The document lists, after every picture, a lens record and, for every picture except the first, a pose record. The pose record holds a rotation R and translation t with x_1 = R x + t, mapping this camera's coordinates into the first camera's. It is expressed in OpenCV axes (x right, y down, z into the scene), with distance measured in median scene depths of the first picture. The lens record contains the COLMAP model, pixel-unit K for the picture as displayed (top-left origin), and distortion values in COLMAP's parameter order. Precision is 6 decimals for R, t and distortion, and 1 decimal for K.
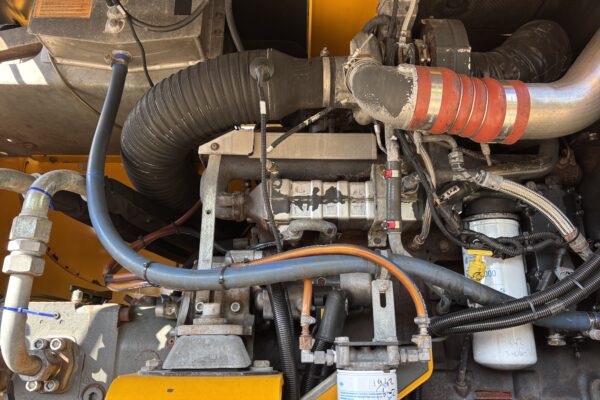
lens RADIAL K [[454.9, 0, 300.0], [0, 454.9, 200.0], [0, 0, 1]] dist [0.024602, -0.010338]
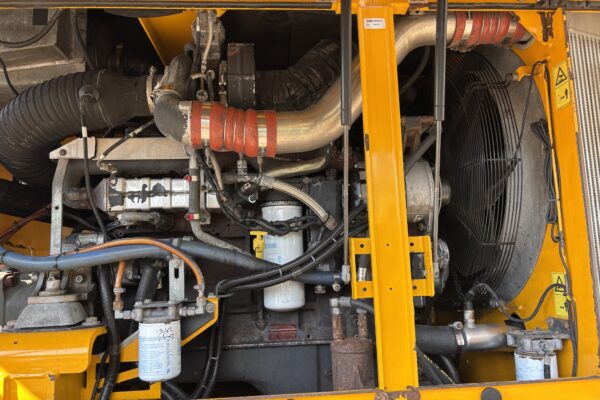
lens RADIAL K [[454.9, 0, 300.0], [0, 454.9, 200.0], [0, 0, 1]] dist [0.024602, -0.010338]
pose [[0.997826, -0.028064, 0.059634, 0.412649], [0.017657, 0.985565, 0.168375, -0.201531], [-0.063498, -0.166956, 0.983918, -0.326081]]
